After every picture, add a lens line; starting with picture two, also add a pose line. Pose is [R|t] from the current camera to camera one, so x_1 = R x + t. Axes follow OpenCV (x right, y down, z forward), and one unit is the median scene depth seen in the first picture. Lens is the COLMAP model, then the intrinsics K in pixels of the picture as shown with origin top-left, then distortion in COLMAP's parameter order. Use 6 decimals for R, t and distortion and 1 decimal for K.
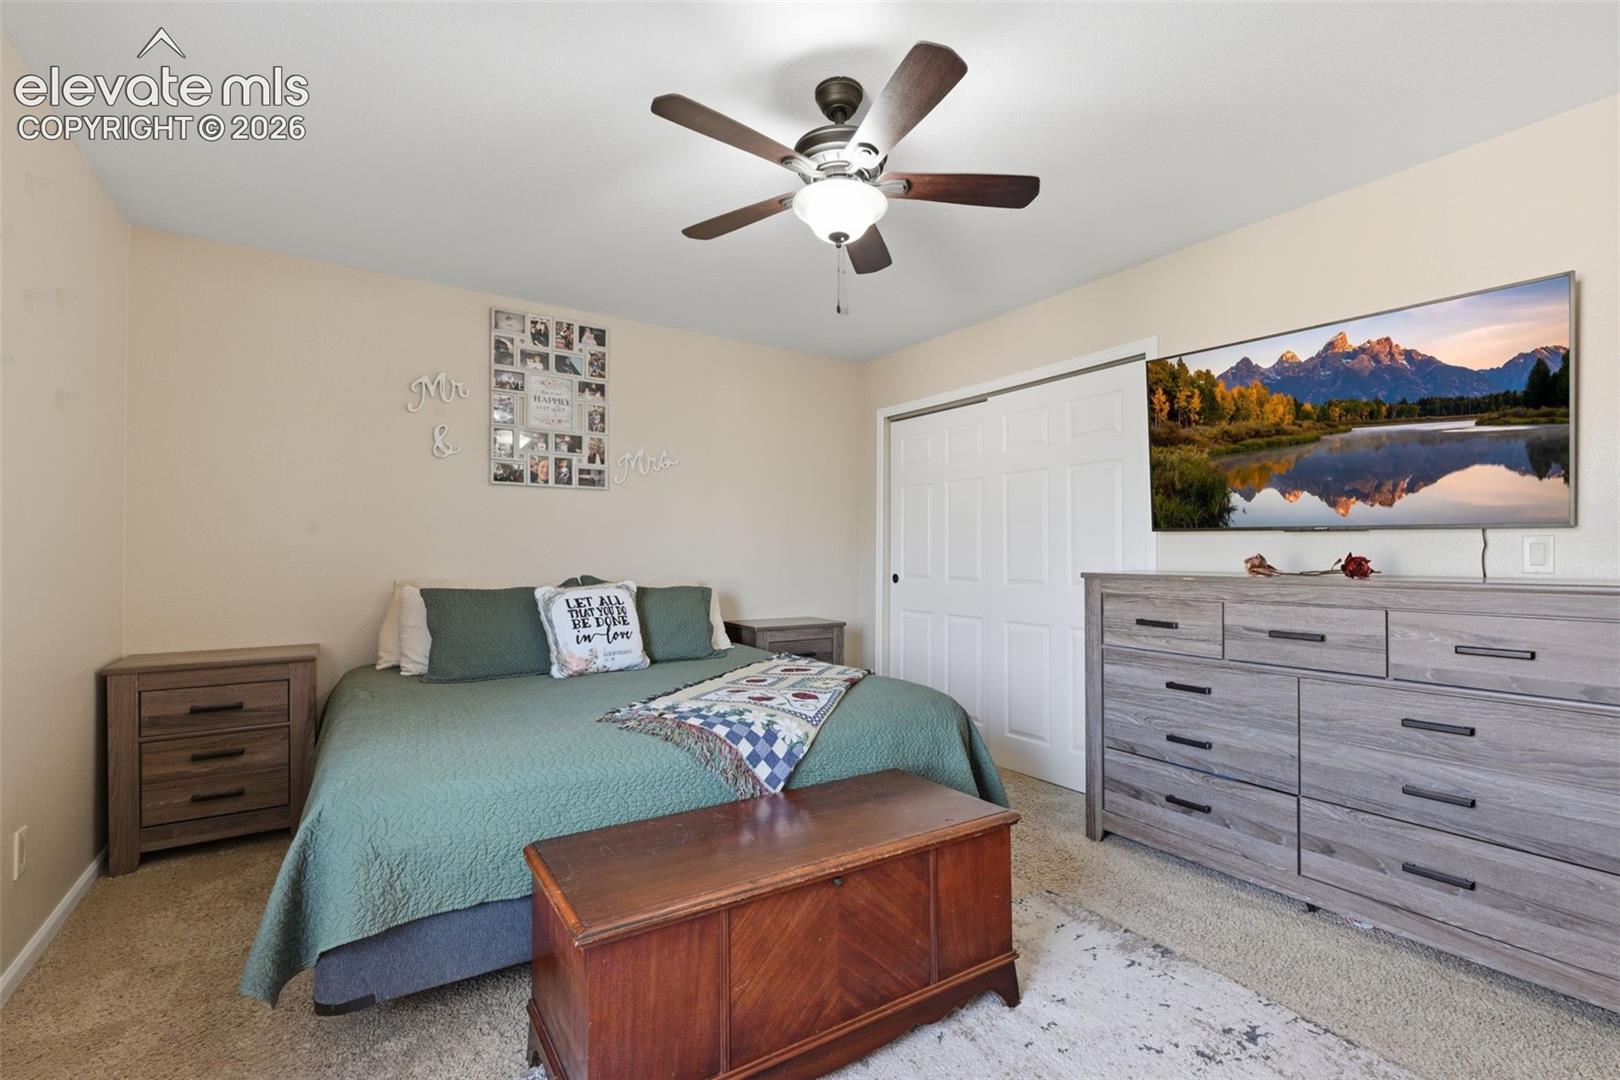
lens RADIAL K [[720.8, 0, 807.3], [0, 720.8, 550.4], [0, 0, 1]] dist [-0.001190, -0.000375]
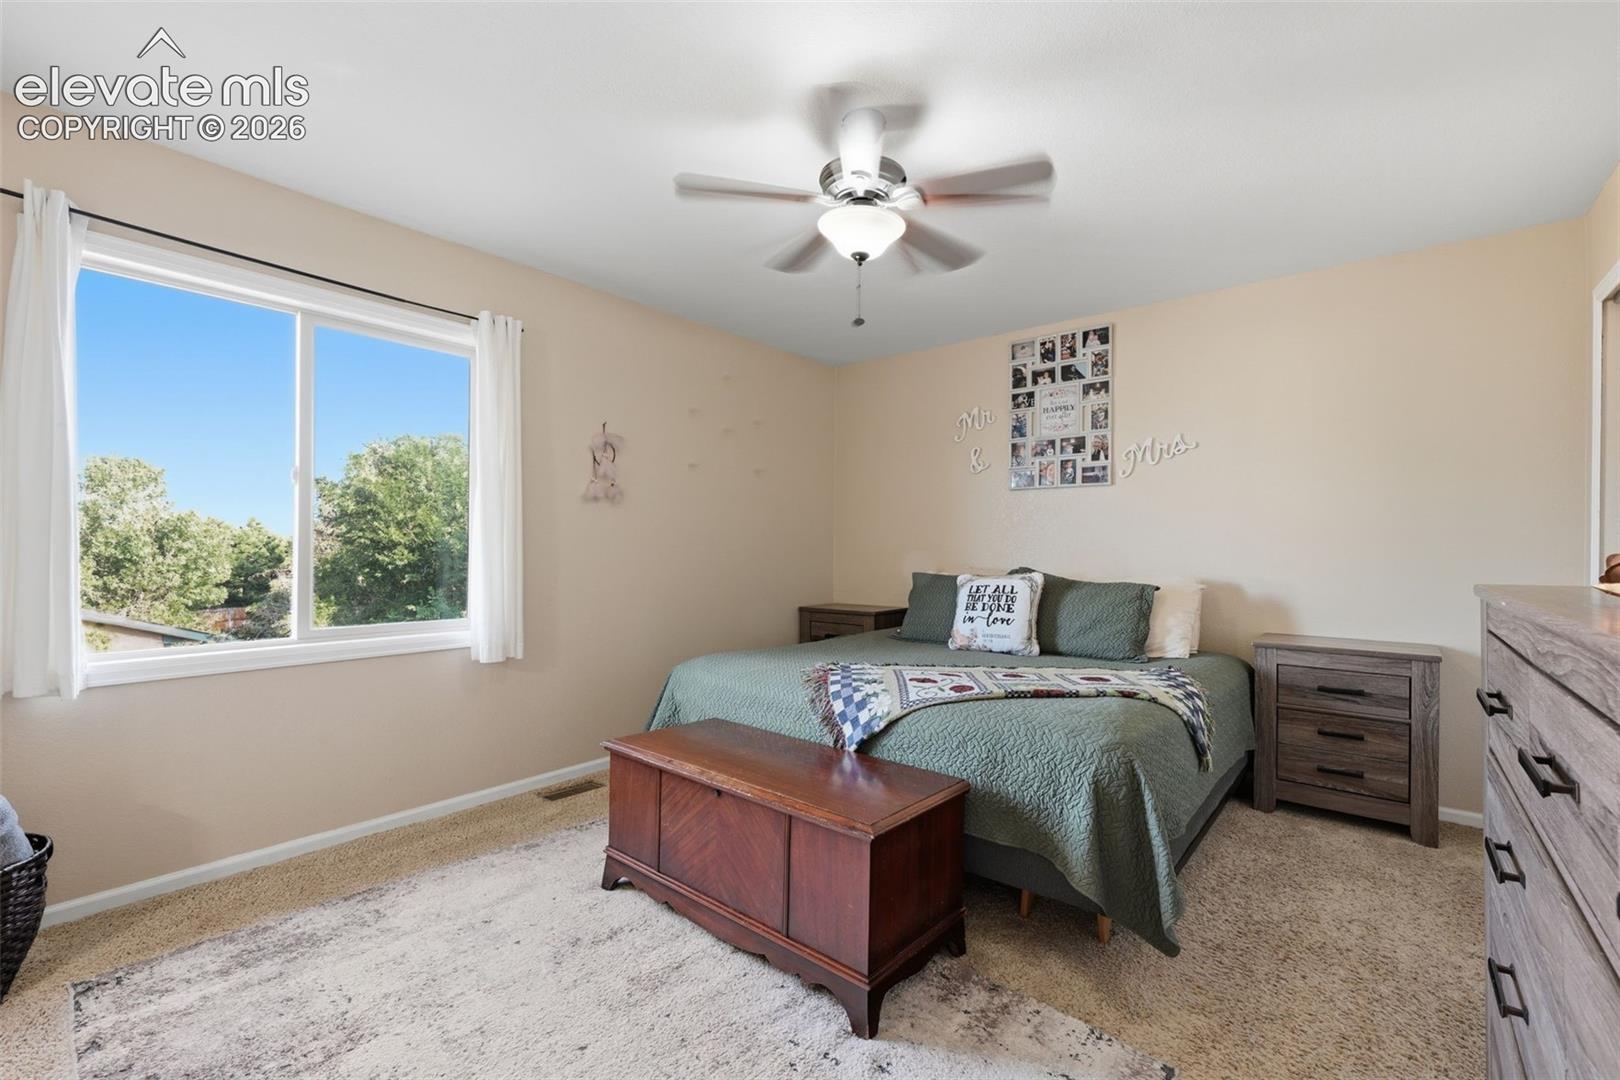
lens RADIAL K [[684.3, 0, 807.9], [0, 684.3, 545.8], [0, 0, 1]] dist [0.004859, -0.000433]
pose [[0.291640, -0.003672, -0.956521, 0.530998], [0.001024, 0.999993, -0.003527, 0.004476], [0.956527, 0.000049, 0.291642, 0.326484]]
